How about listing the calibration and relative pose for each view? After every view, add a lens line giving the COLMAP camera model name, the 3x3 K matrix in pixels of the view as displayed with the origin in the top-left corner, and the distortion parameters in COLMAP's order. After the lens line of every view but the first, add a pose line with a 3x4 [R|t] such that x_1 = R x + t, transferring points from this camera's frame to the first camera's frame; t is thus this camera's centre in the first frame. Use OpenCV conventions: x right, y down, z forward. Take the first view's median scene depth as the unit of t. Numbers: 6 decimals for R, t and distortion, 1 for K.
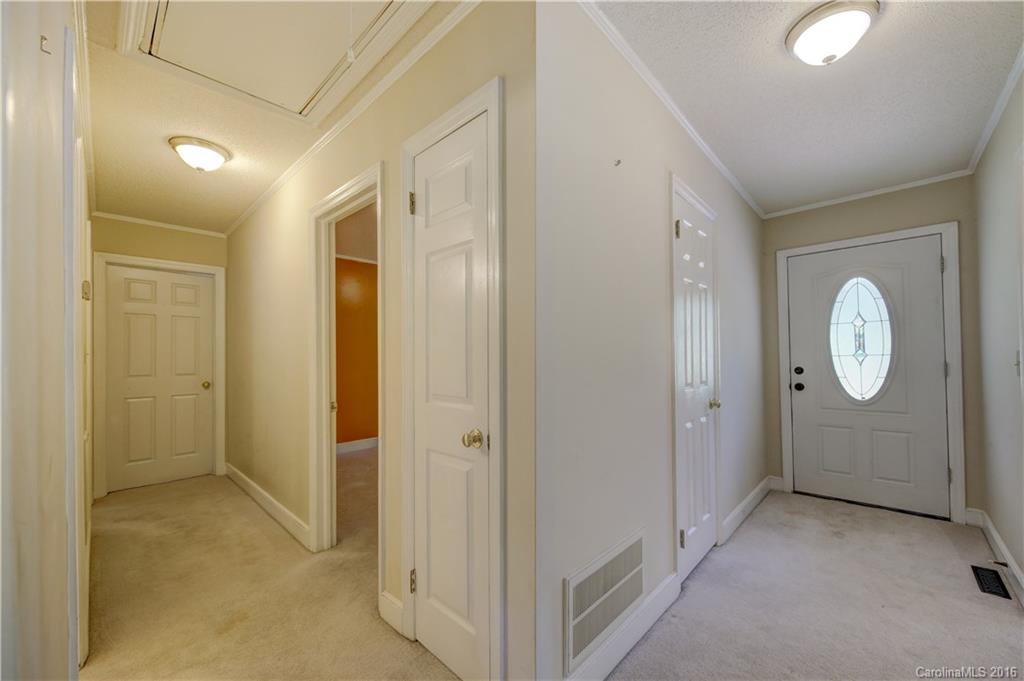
lens RADIAL K [[398.1, 0, 512.9], [0, 398.1, 350.6], [0, 0, 1]] dist [-0.002257, -0.000748]
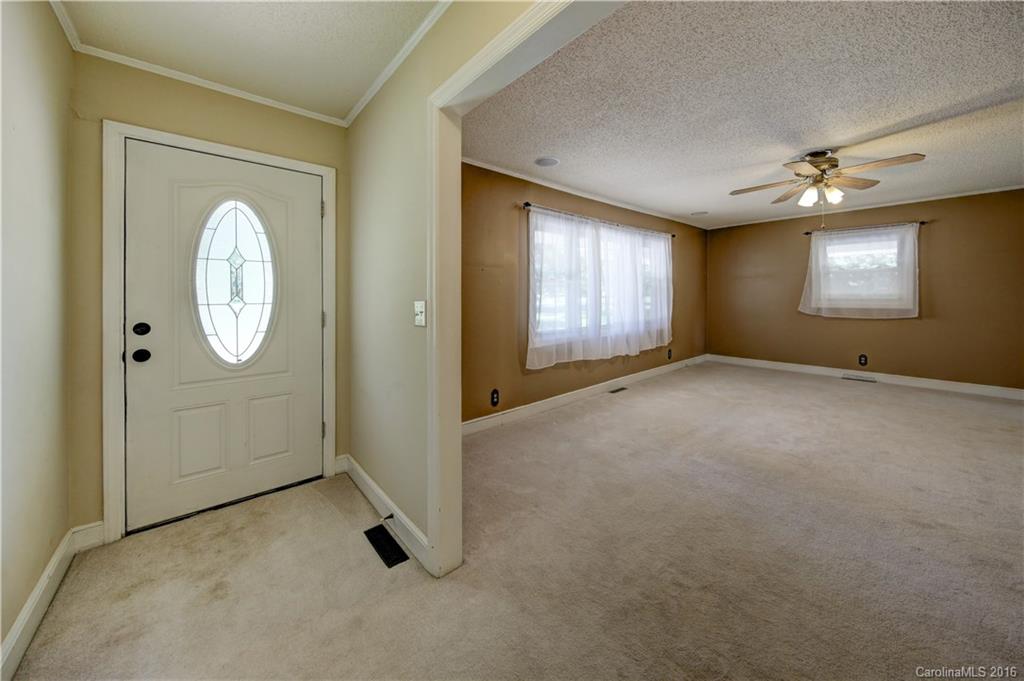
lens RADIAL K [[368.0, 0, 530.3], [0, 368.0, 297.0], [0, 0, 1]] dist [-0.006931, -0.000438]
pose [[0.095725, 0.018973, 0.995227, 0.240775], [-0.015518, 0.999725, -0.017566, 0.002216], [-0.995287, -0.013763, 0.095993, 0.389194]]
